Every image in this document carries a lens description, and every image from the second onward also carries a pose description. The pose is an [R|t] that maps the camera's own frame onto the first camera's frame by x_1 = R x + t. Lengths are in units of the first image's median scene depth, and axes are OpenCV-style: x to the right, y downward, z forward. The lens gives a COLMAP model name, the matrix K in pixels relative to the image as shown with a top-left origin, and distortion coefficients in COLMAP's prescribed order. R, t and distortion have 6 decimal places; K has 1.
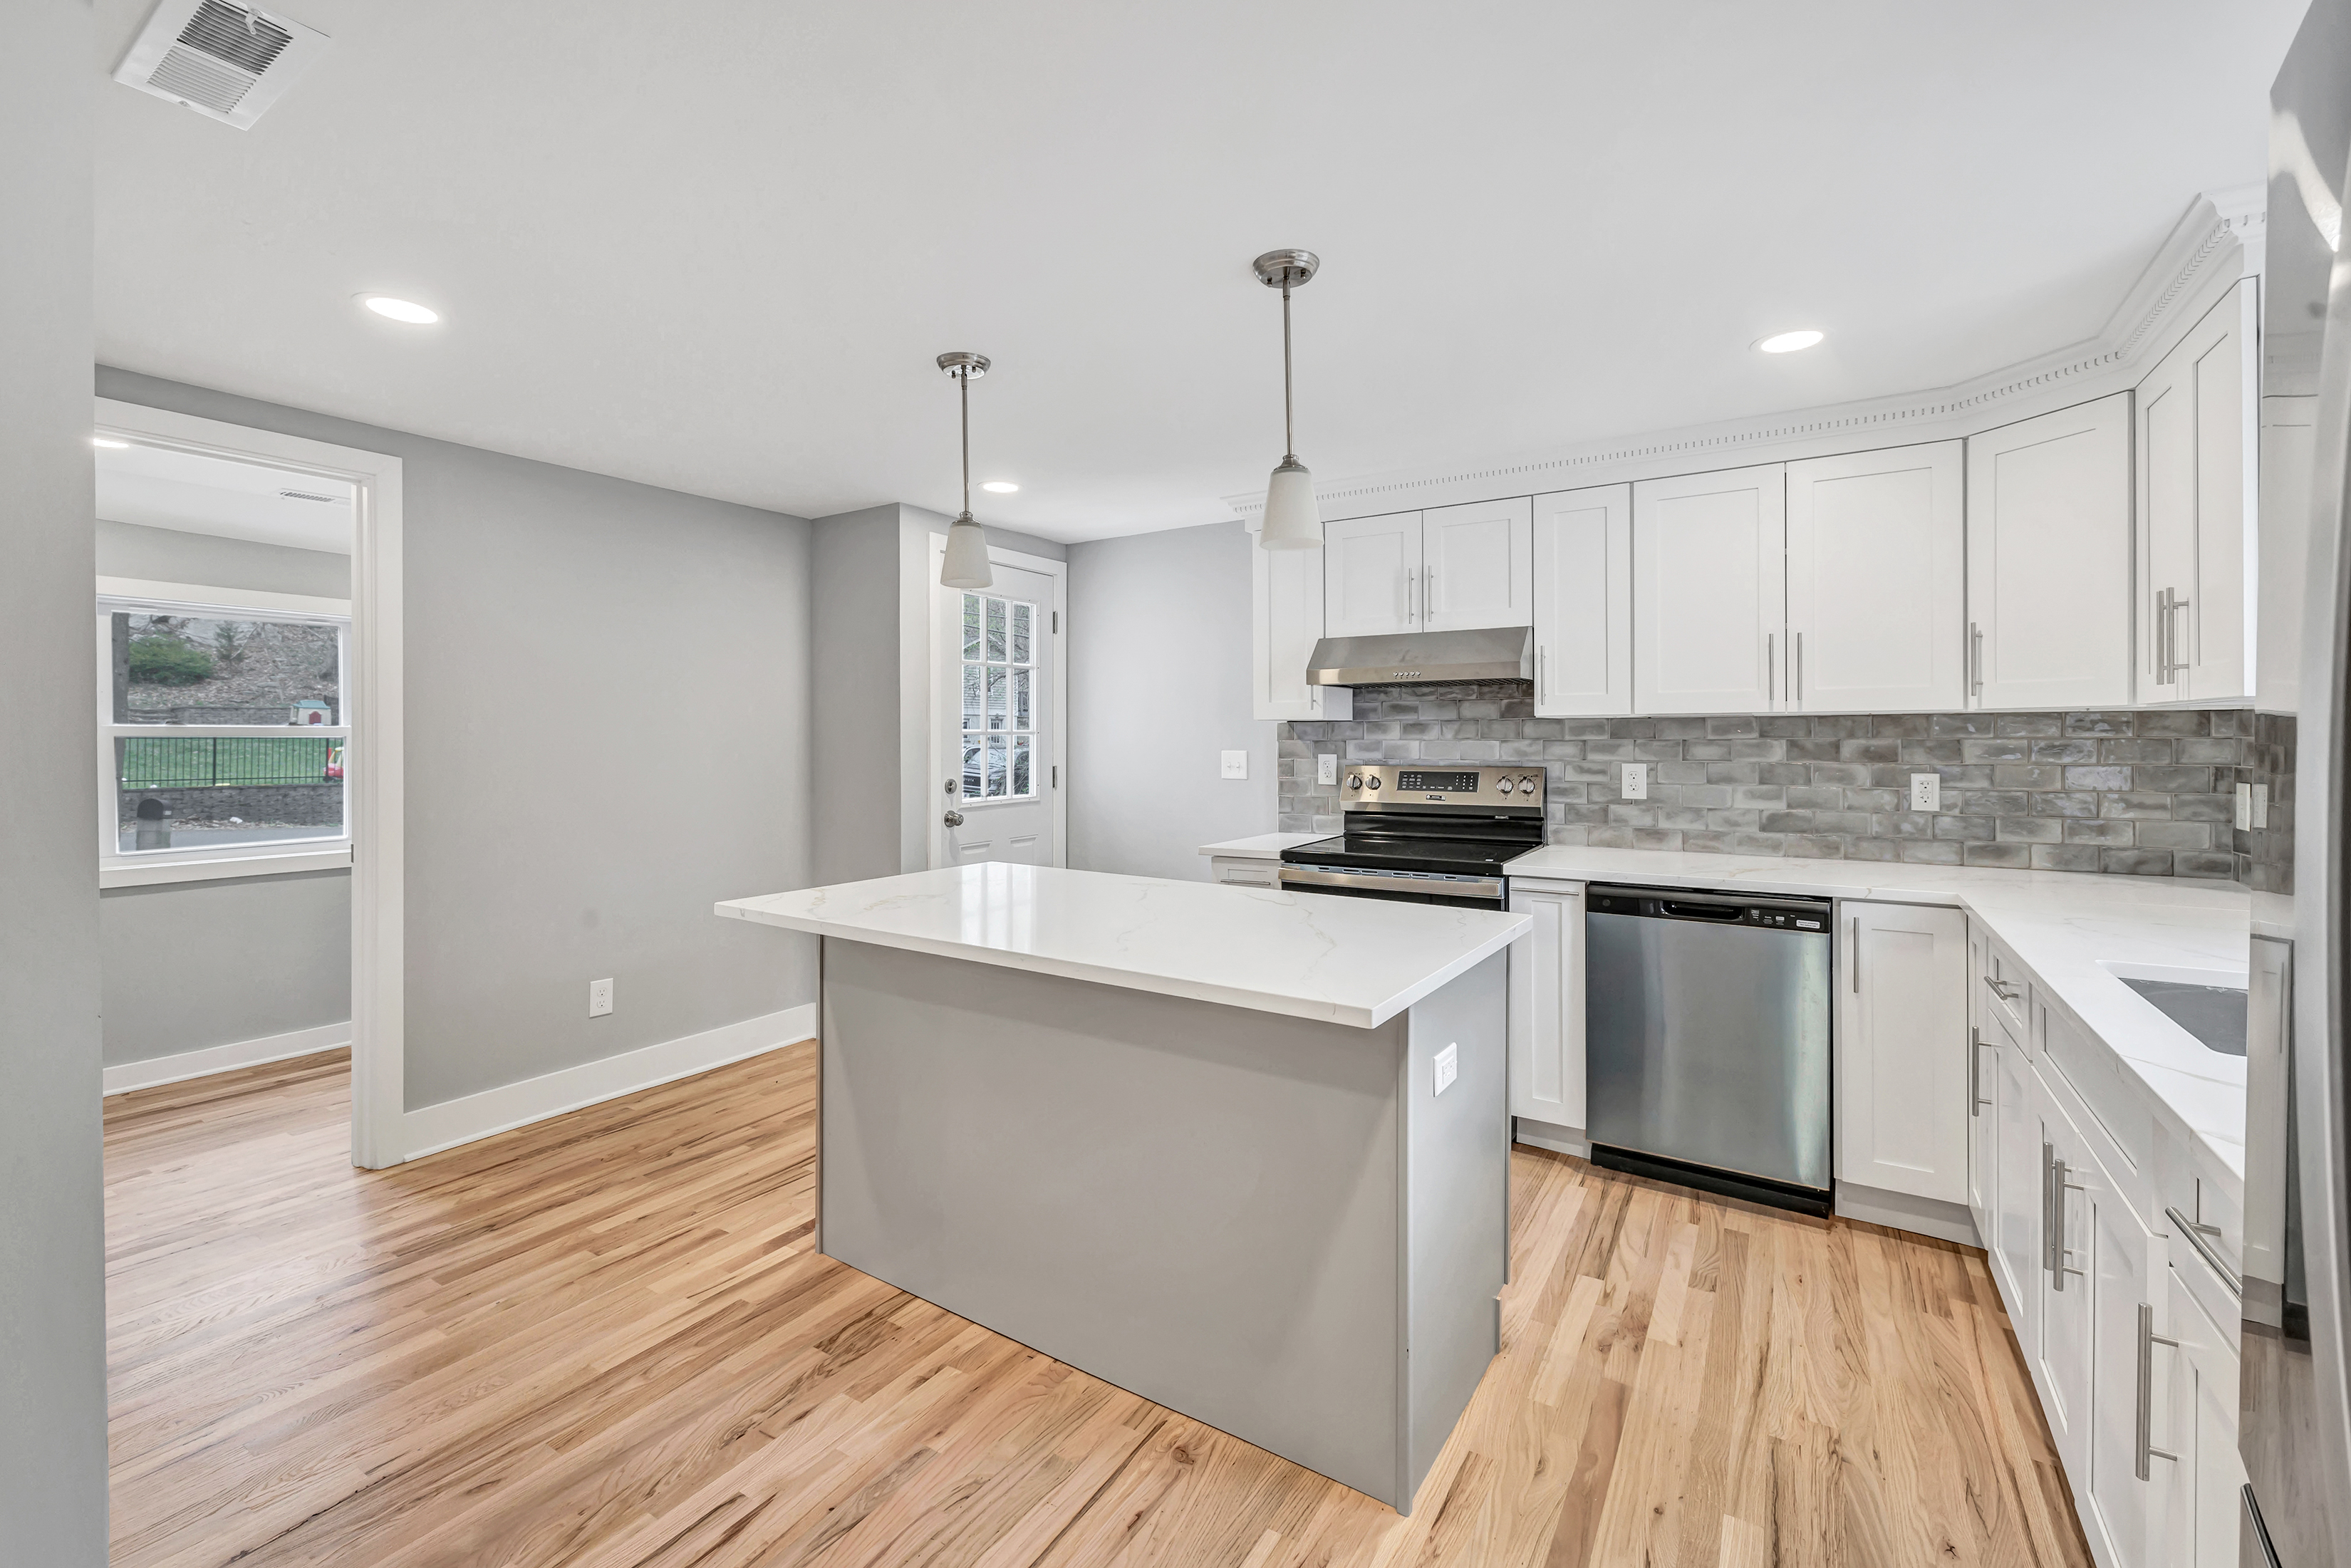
lens RADIAL K [[1113.8, 0, 1063.8], [0, 1113.8, 728.0], [0, 0, 1]] dist [0.002391, 0.000441]
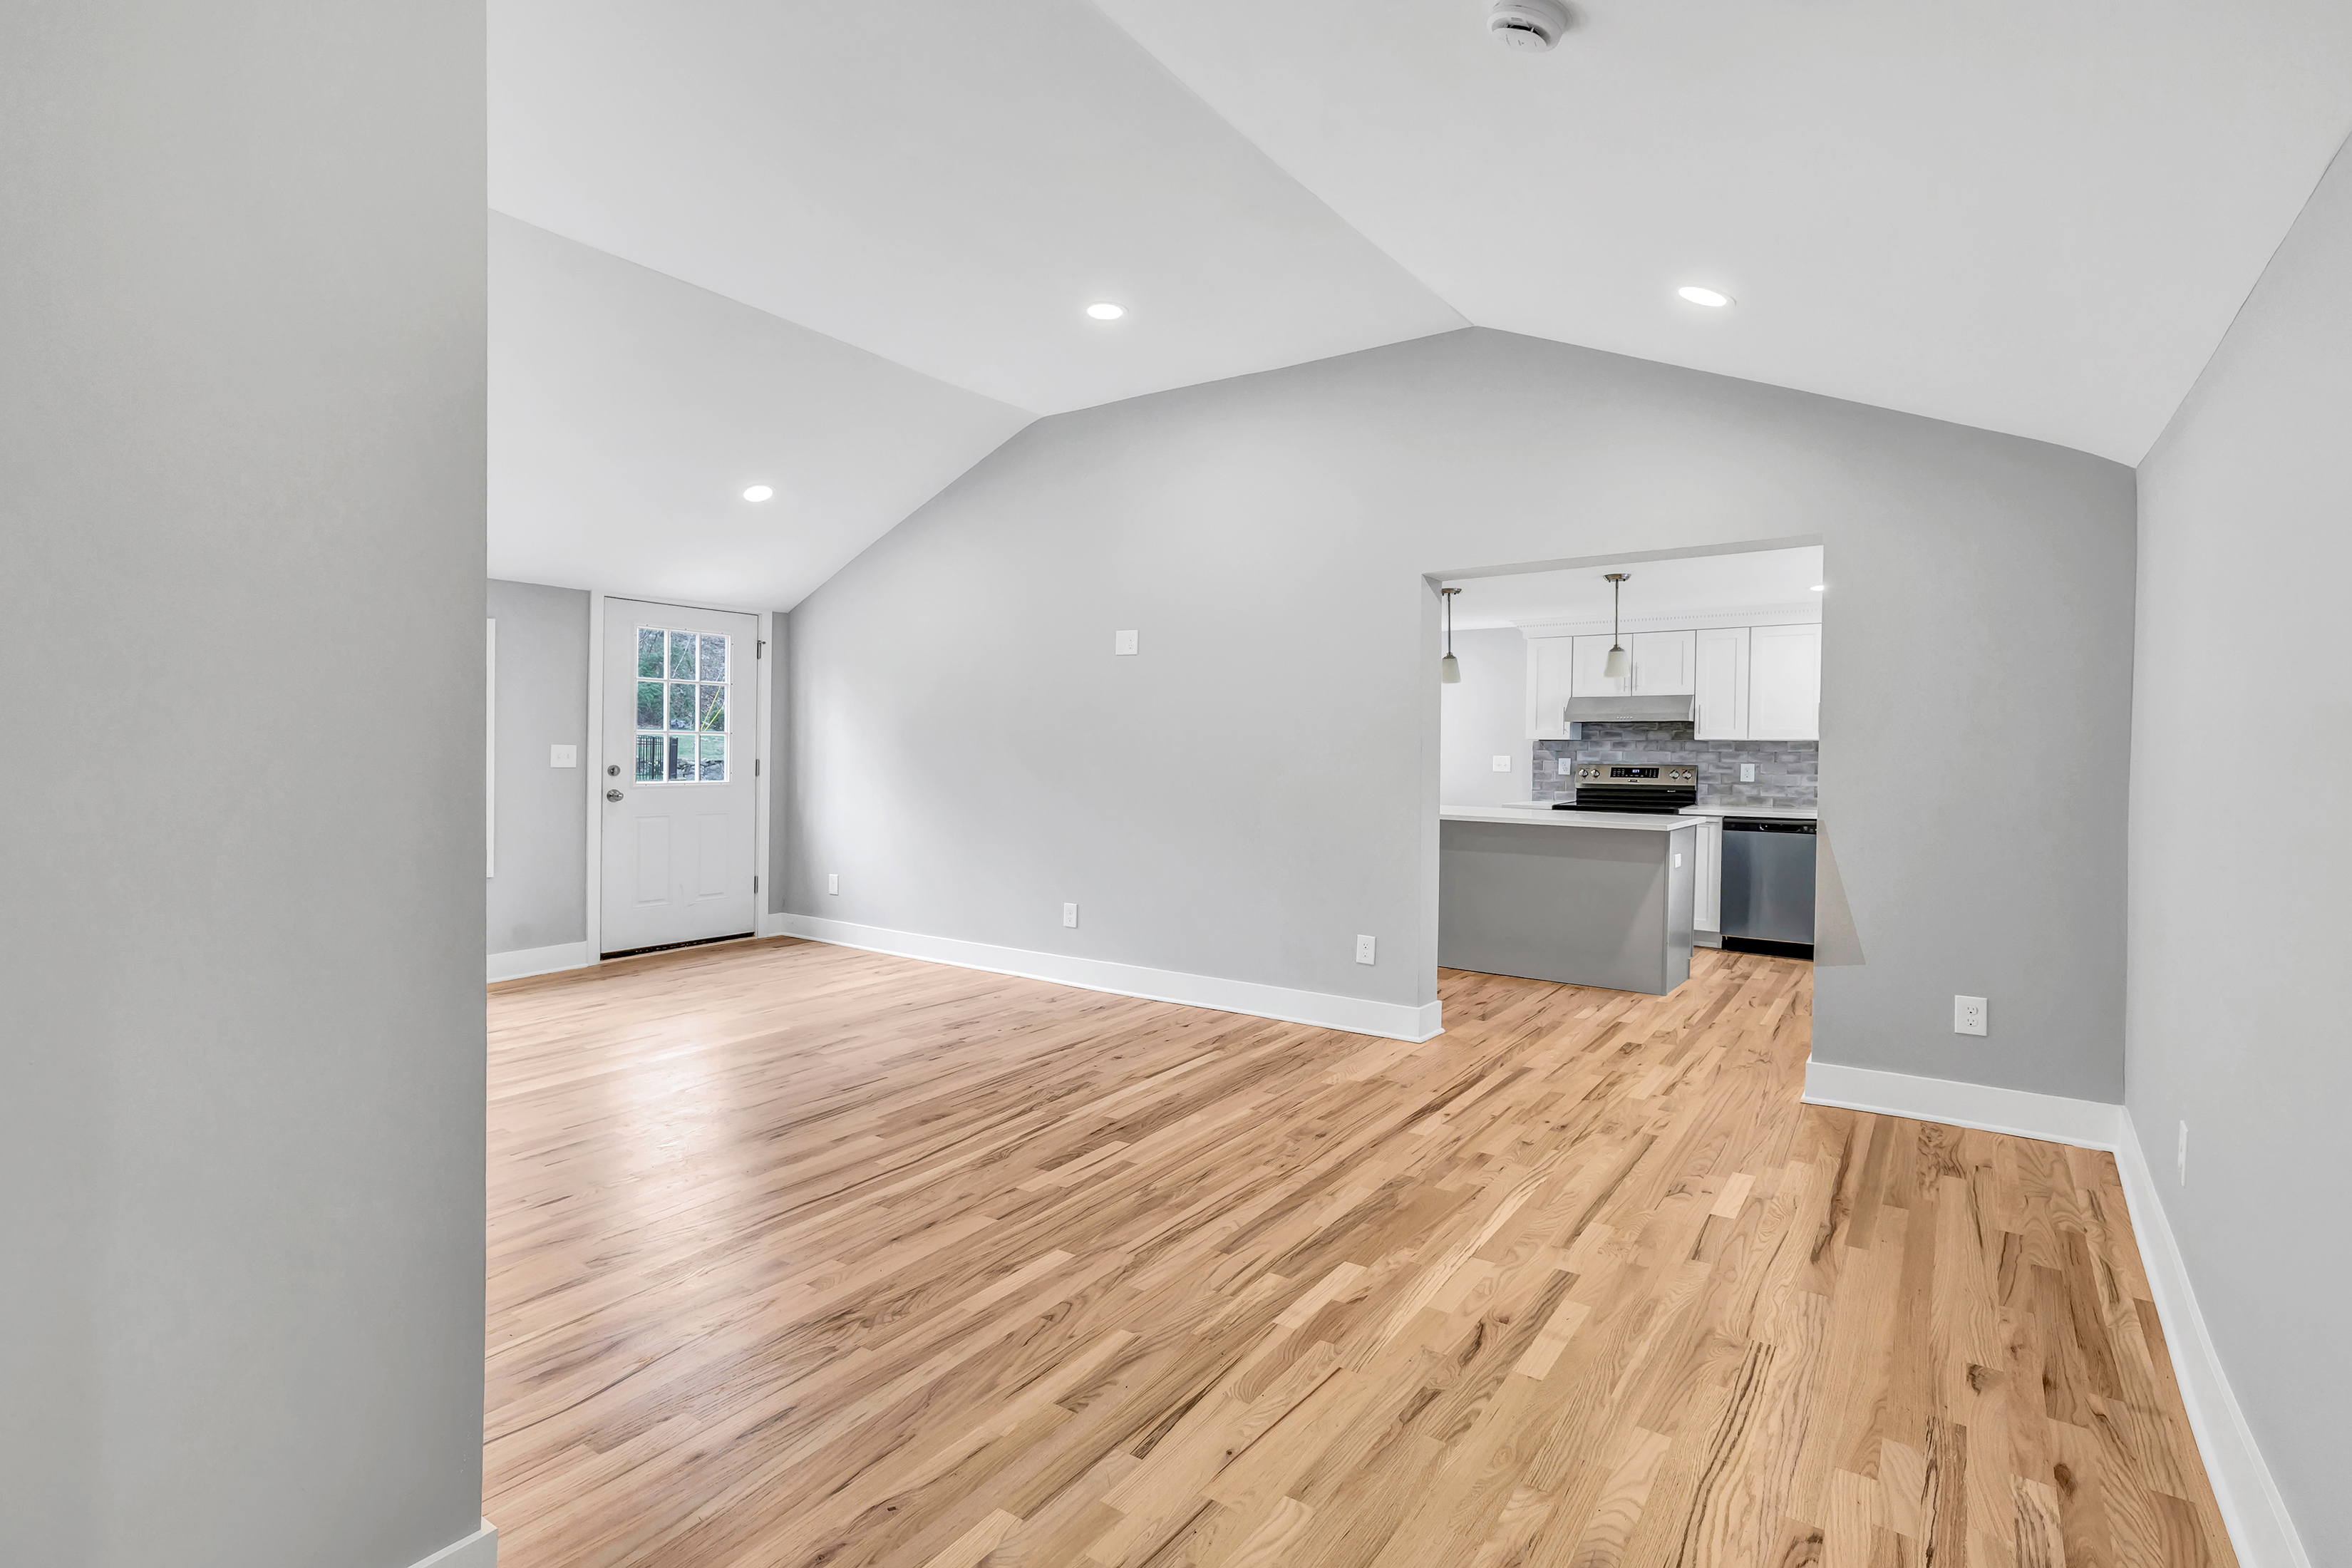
lens RADIAL K [[1113.3, 0, 950.6], [0, 1113.3, 767.2], [0, 0, 1]] dist [0.001723, 0.000561]
pose [[0.989961, 0.013619, -0.140683, -0.627148], [-0.010029, 0.999606, 0.026197, 0.000414], [0.140984, -0.024523, 0.989708, -1.188791]]
